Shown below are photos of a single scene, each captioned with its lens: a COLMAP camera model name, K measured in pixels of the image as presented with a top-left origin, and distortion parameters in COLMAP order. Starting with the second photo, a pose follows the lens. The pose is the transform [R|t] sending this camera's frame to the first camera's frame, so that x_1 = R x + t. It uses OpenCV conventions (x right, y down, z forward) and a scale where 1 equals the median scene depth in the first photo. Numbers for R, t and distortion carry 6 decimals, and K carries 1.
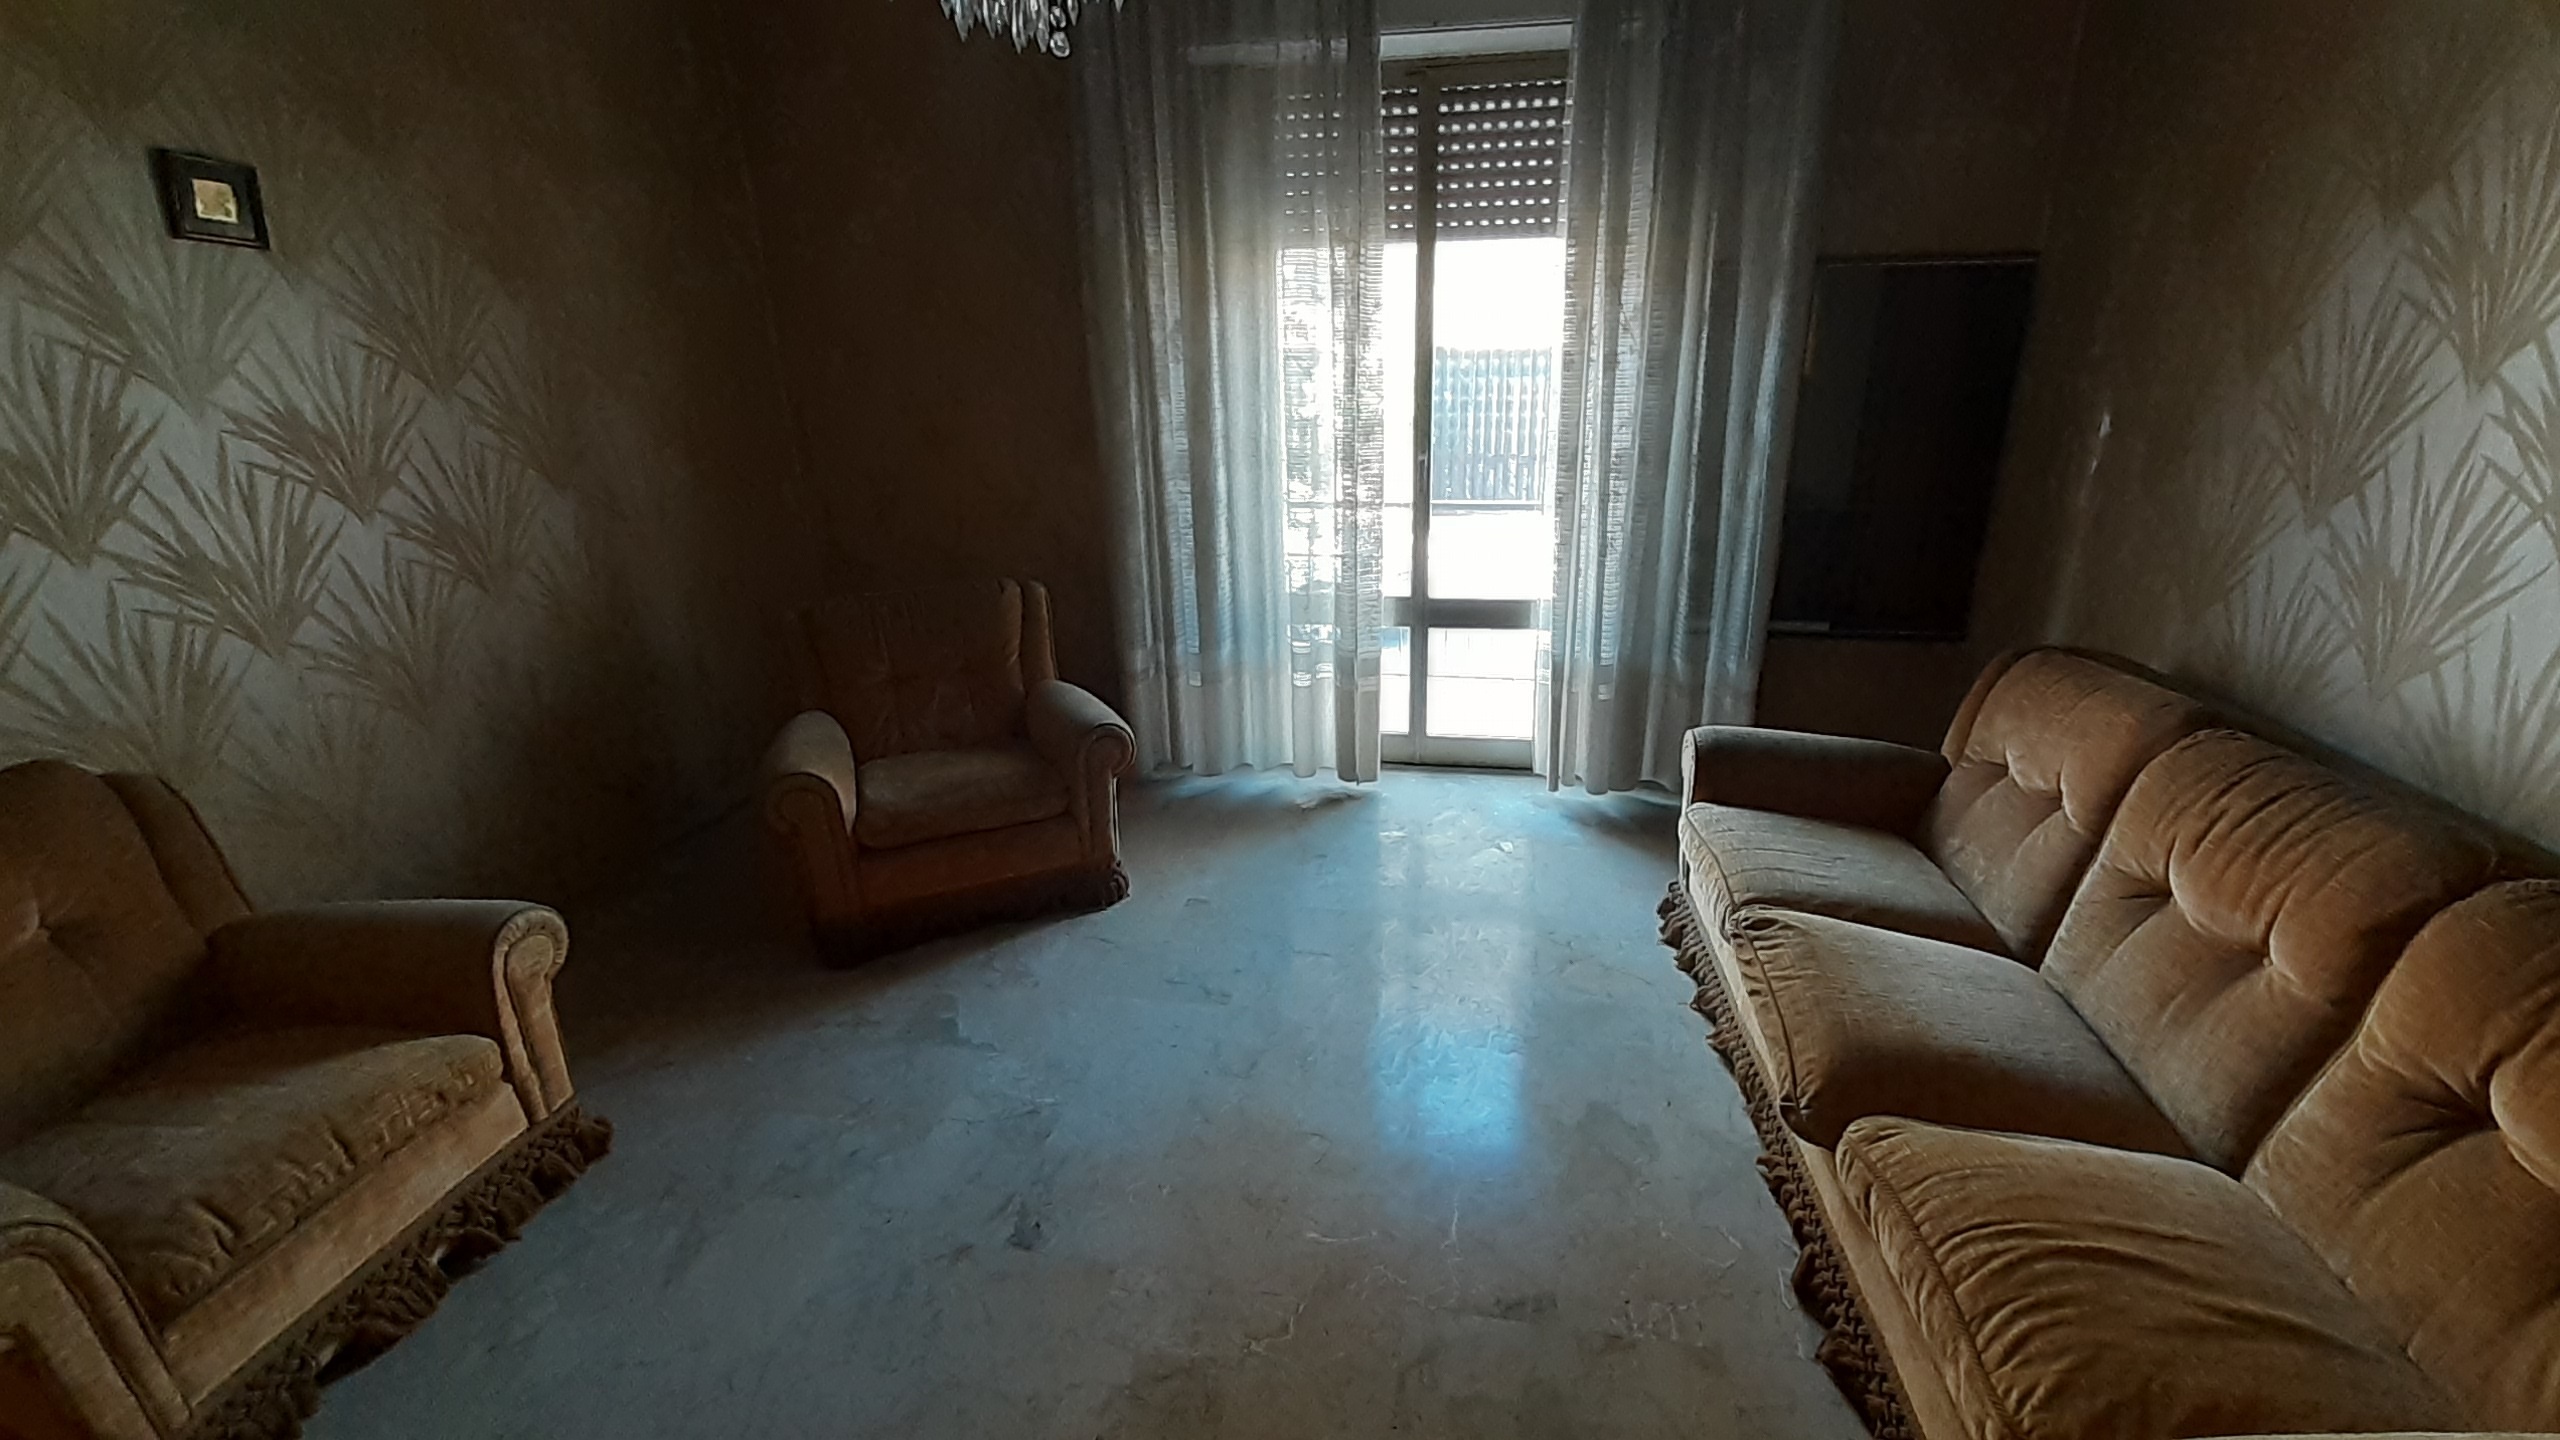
lens RADIAL K [[1031.3, 0, 1302.2], [0, 1031.3, 703.9], [0, 0, 1]] dist [0.010402, -0.014213]
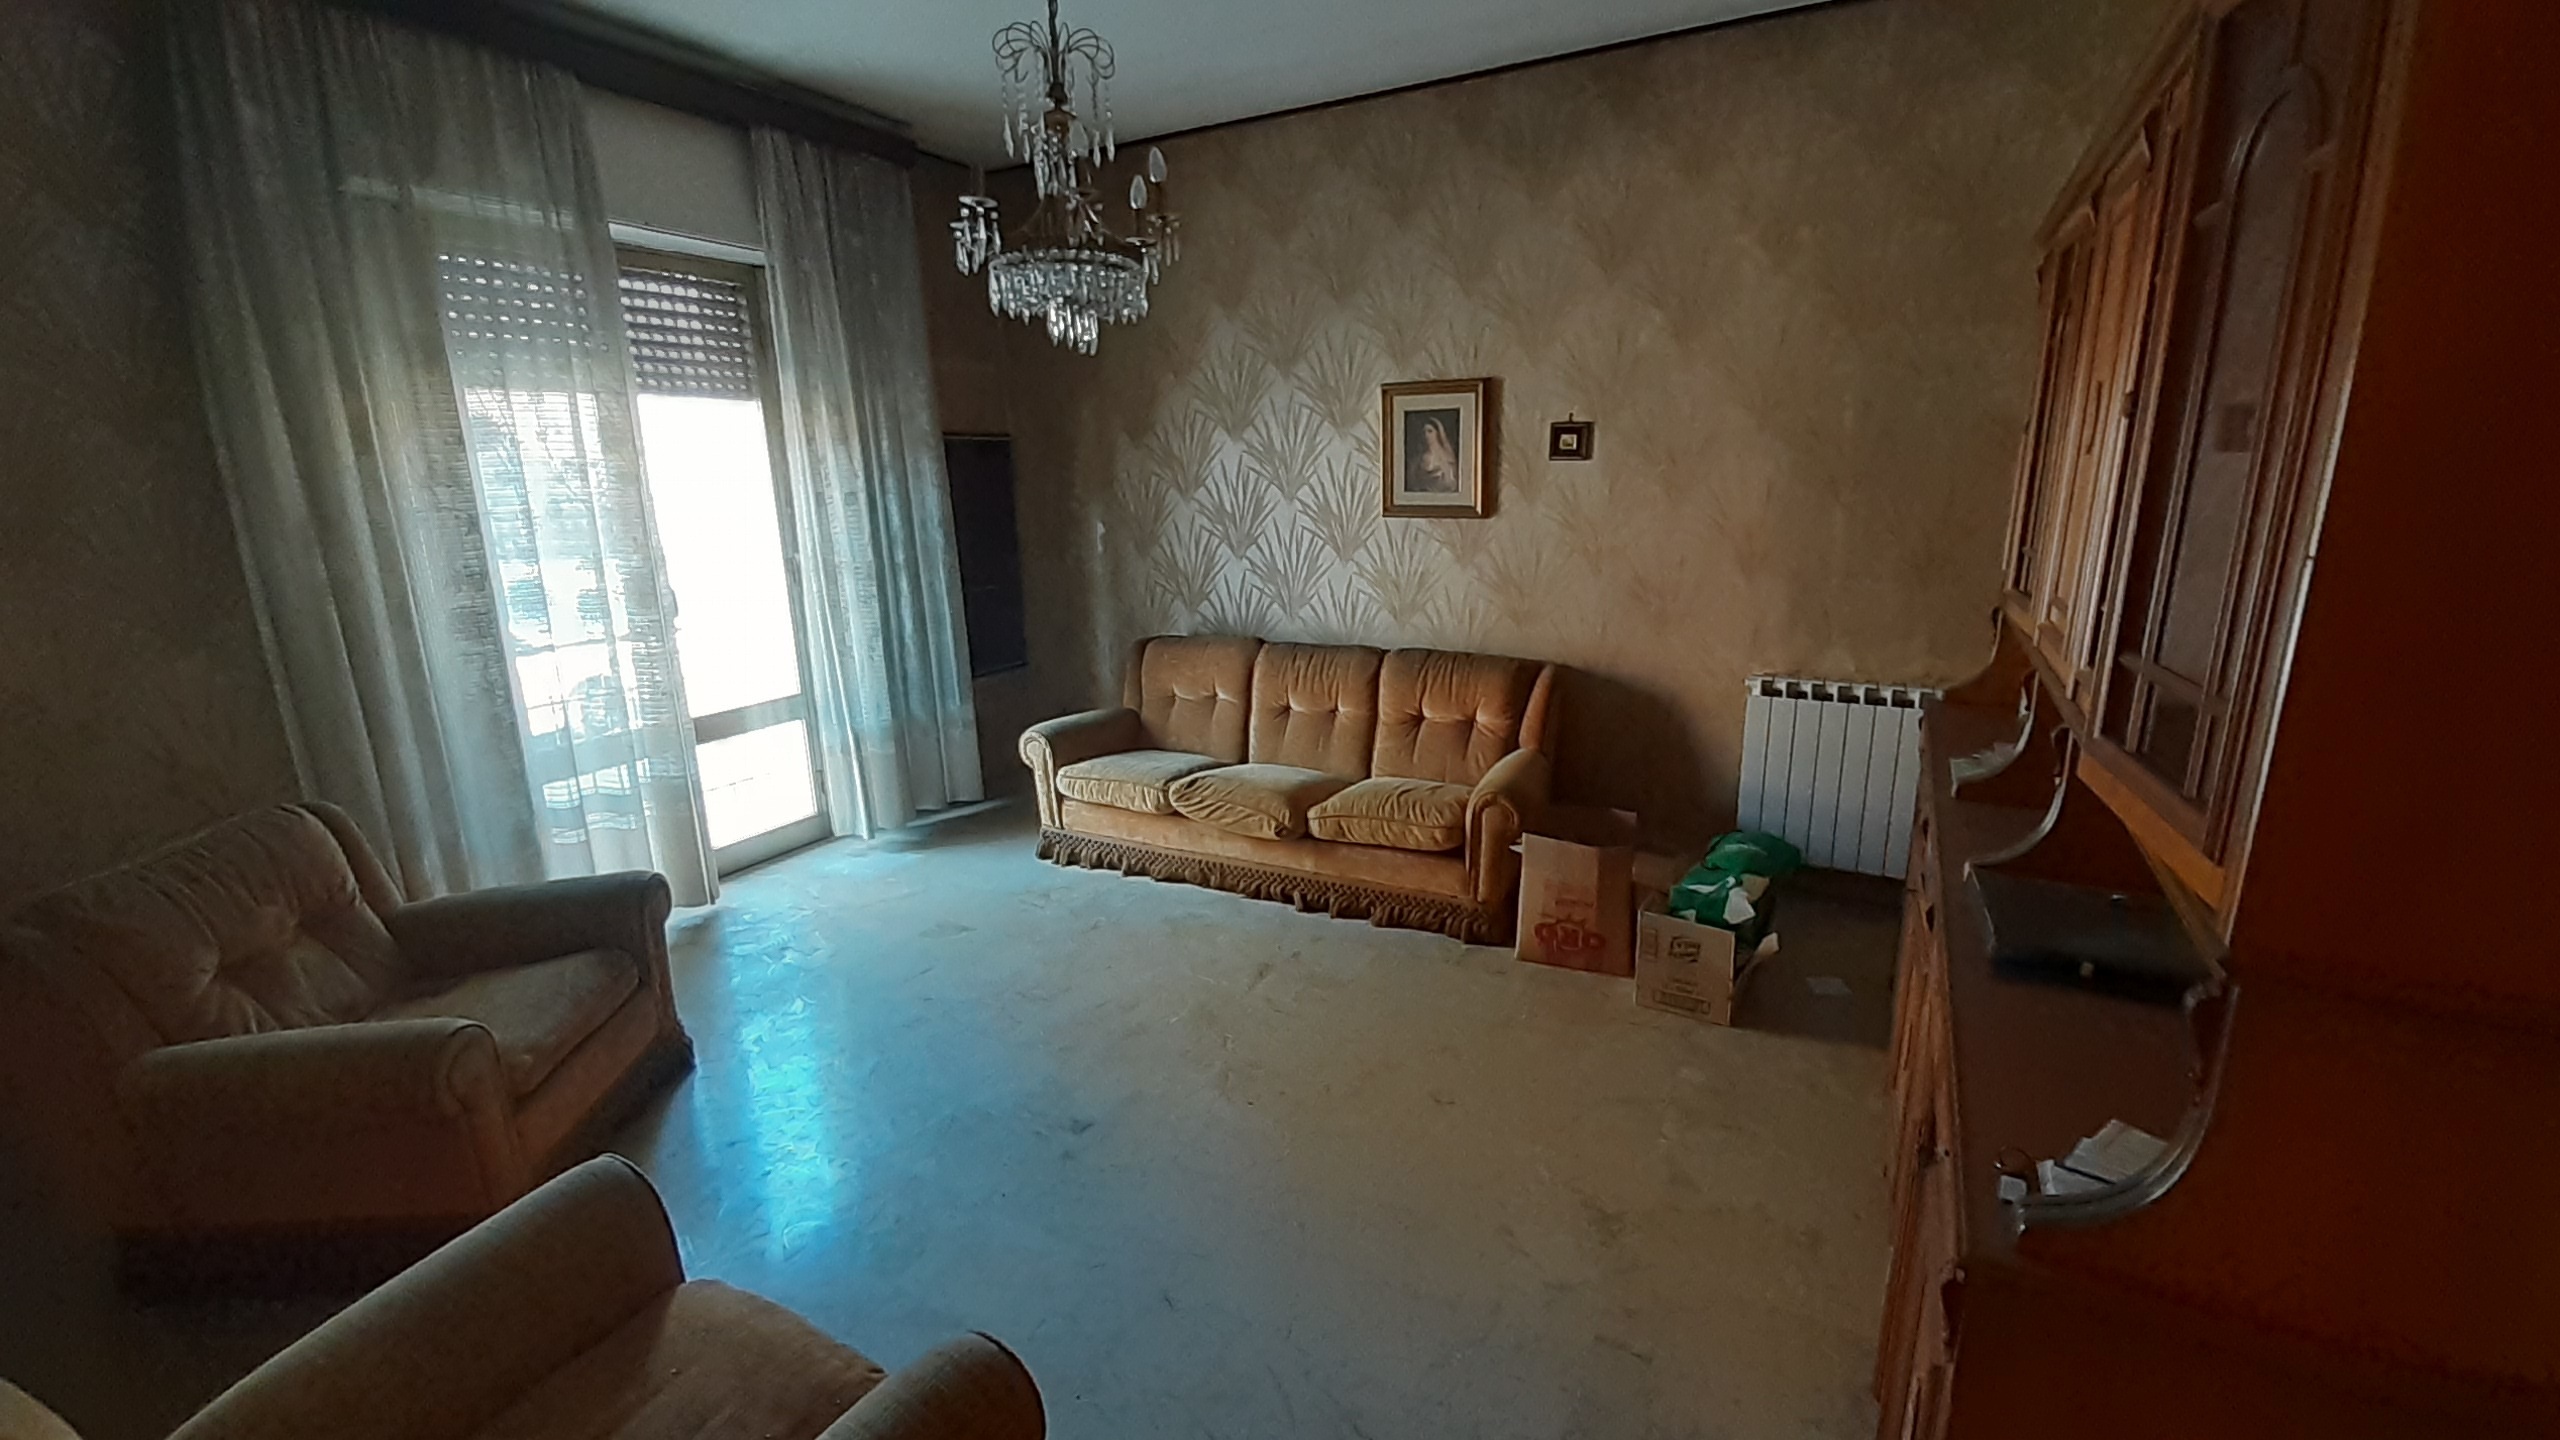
lens RADIAL K [[988.0, 0, 1321.7], [0, 988.0, 721.7], [0, 0, 1]] dist [0.009398, -0.009198]
pose [[0.297027, -0.211701, 0.931105, -1.394506], [0.313386, 0.942714, 0.114369, -0.029337], [-0.901978, 0.257825, 0.346356, 0.150949]]
